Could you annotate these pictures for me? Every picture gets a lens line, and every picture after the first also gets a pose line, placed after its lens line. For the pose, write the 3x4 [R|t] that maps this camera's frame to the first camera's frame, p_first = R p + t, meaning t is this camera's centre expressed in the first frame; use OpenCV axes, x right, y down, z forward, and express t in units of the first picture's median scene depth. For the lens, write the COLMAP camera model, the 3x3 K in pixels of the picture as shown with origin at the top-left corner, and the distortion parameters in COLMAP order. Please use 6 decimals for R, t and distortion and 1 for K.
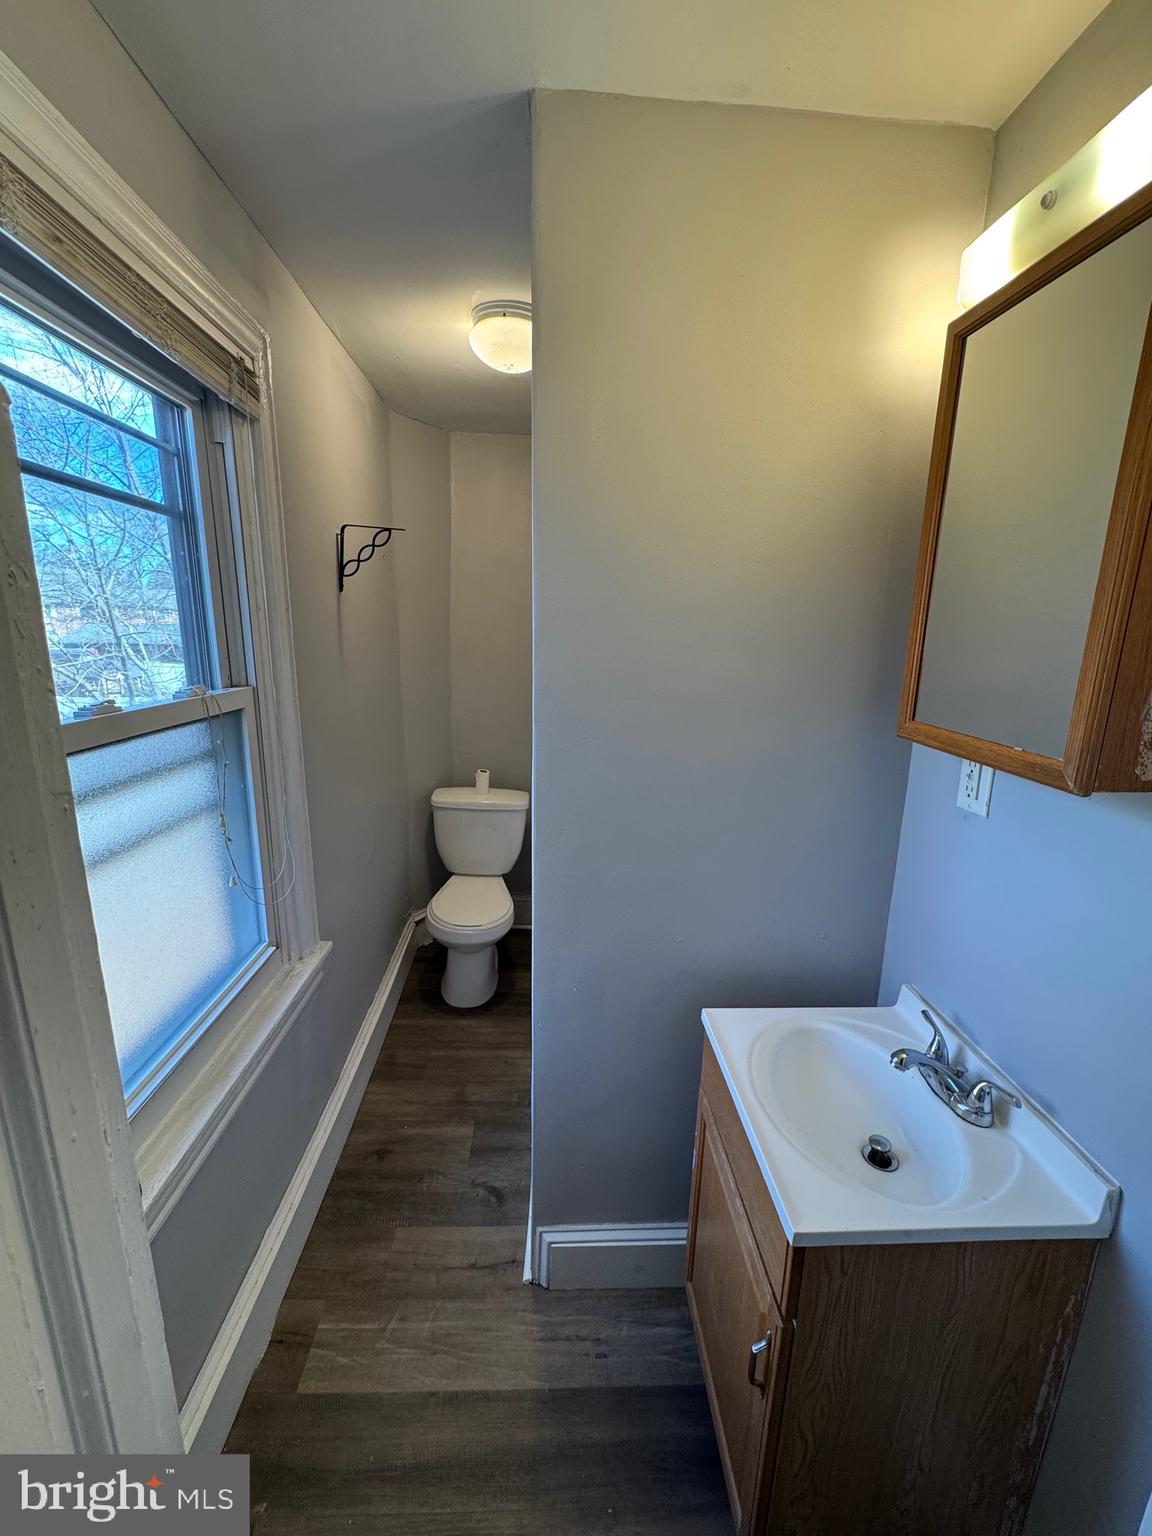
lens RADIAL K [[611.9, 0, 578.0], [0, 611.9, 769.2], [0, 0, 1]] dist [-0.011277, -0.000002]
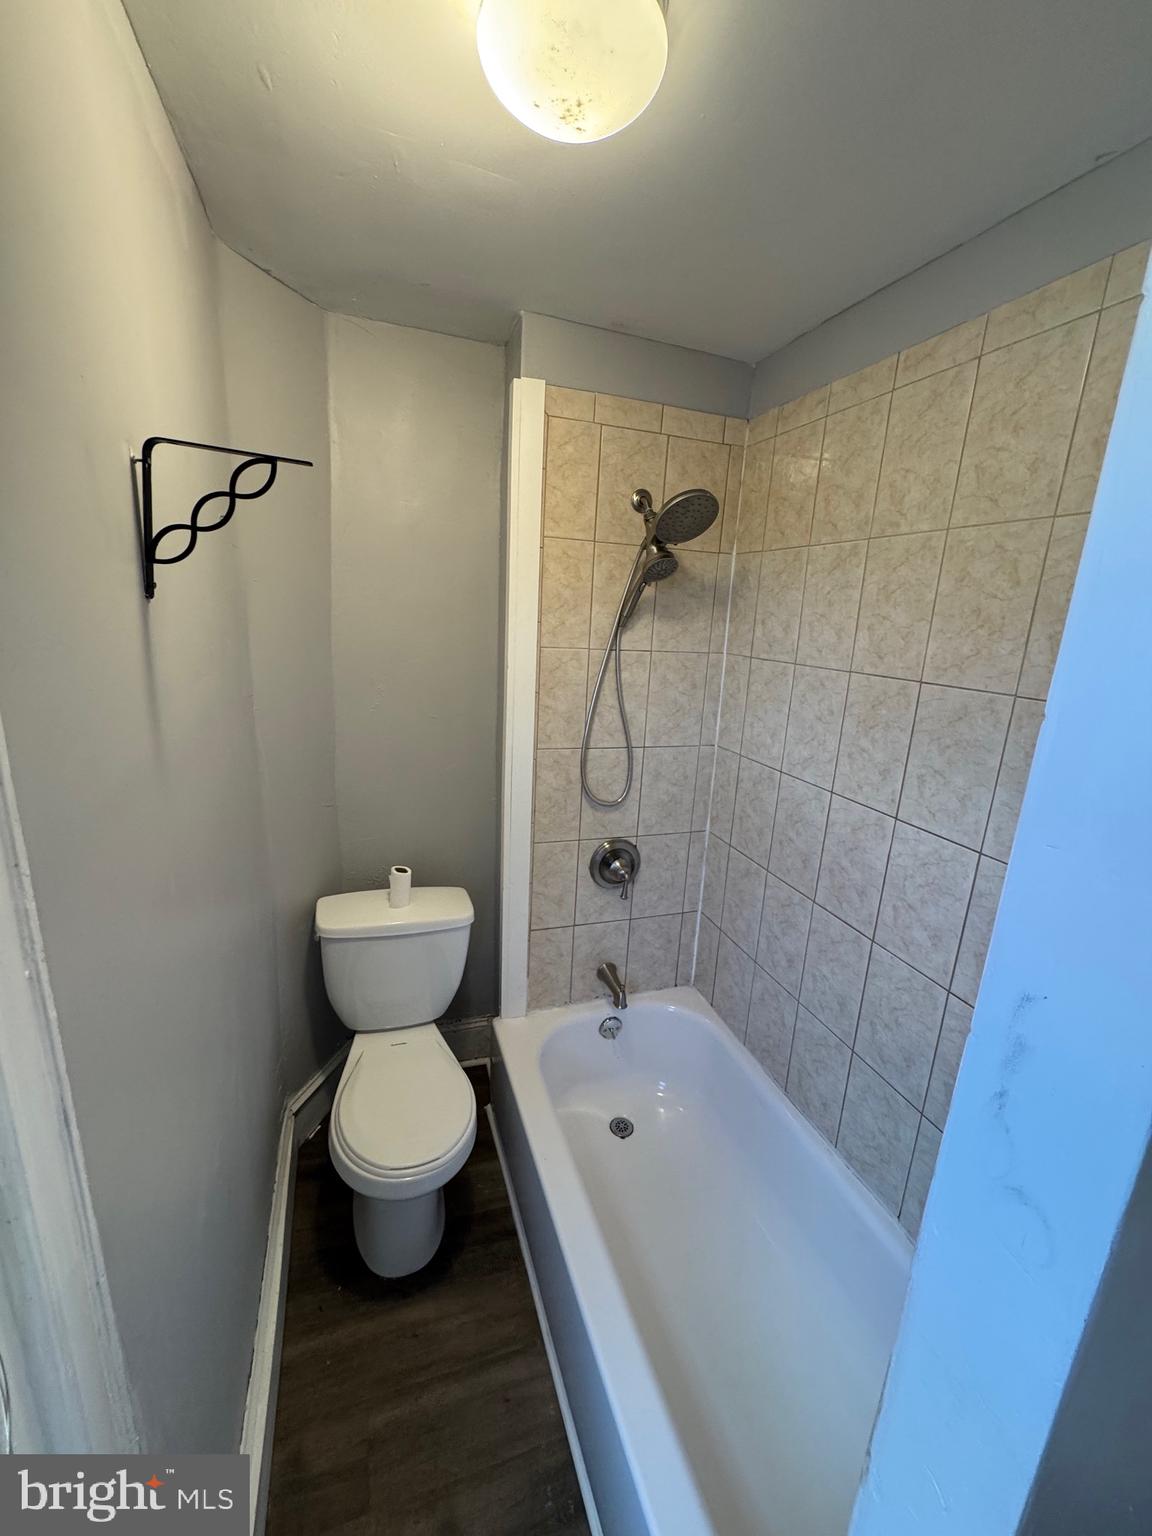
lens RADIAL K [[611.9, 0, 573.9], [0, 611.9, 766.5], [0, 0, 1]] dist [-0.011277, -0.000002]
pose [[0.962171, -0.036302, 0.270018, -0.175751], [0.026927, 0.998902, 0.038346, -0.144133], [-0.271114, -0.029625, 0.962091, 0.401887]]
